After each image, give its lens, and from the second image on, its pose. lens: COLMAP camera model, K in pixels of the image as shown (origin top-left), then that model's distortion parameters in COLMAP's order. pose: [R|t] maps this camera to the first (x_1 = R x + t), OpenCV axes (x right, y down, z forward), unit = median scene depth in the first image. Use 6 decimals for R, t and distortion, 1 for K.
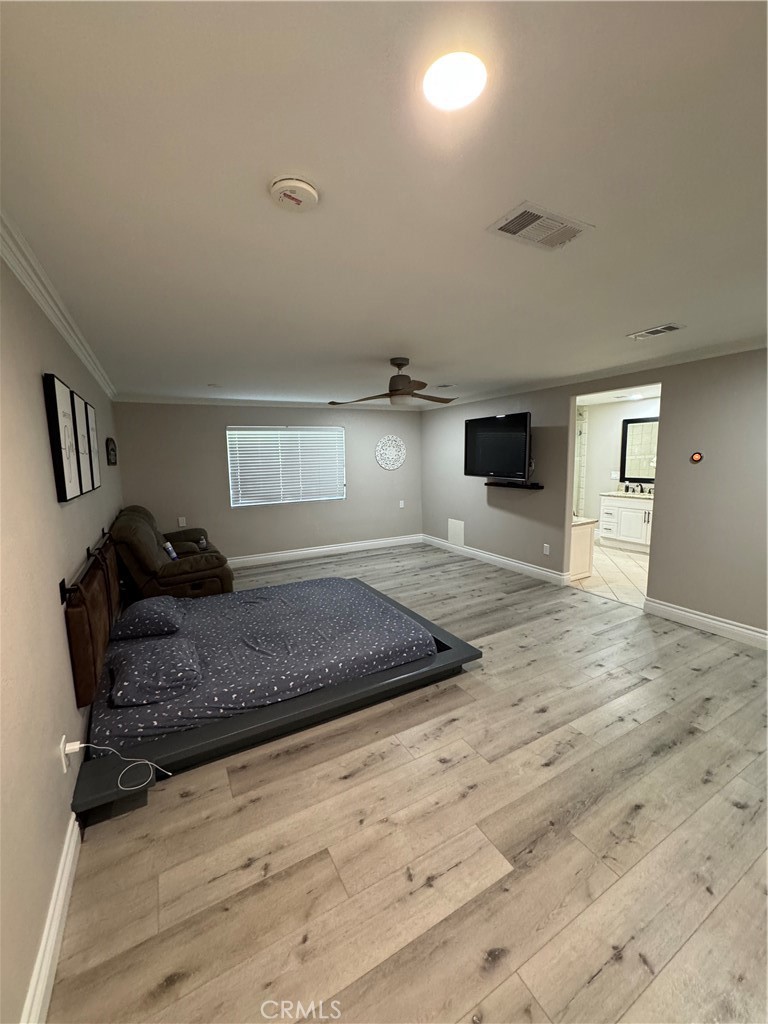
lens RADIAL K [[407.6, 0, 384.0], [0, 407.6, 512.0], [0, 0, 1]] dist [0.000969, 0.000062]
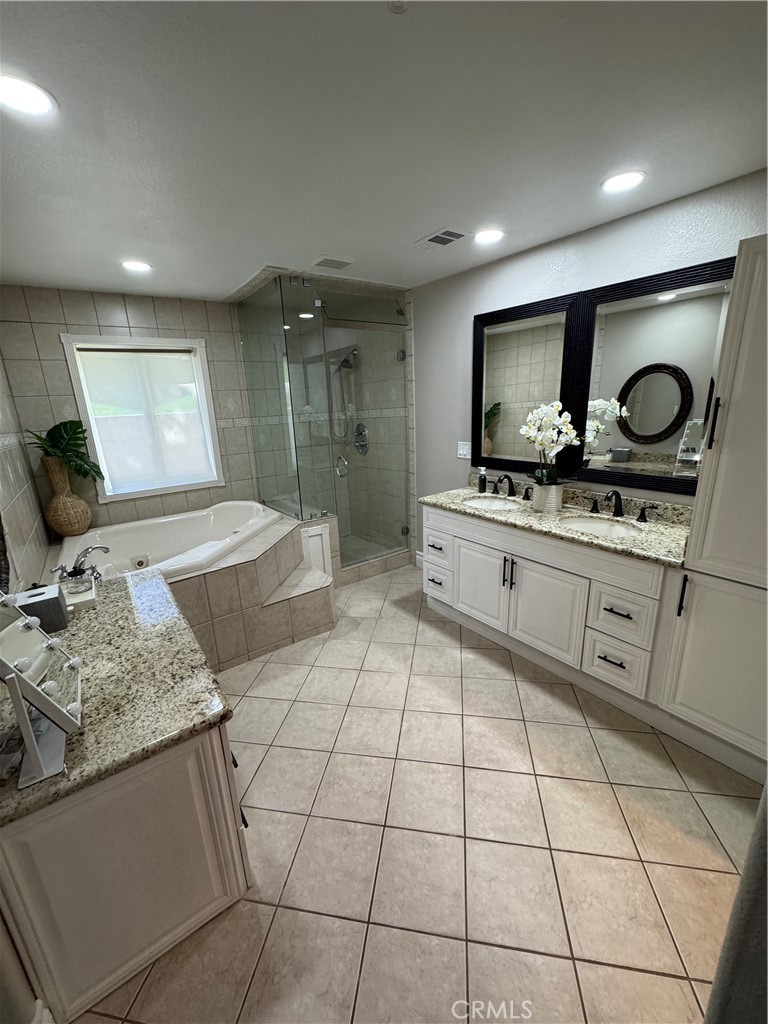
lens RADIAL K [[407.6, 0, 384.0], [0, 407.6, 512.0], [0, 0, 1]] dist [0.000969, 0.000062]
pose [[0.991382, -0.051235, 0.120571, 0.437925], [0.035177, 0.990661, 0.131732, -0.087878], [-0.126194, -0.126355, 0.983926, 0.582424]]
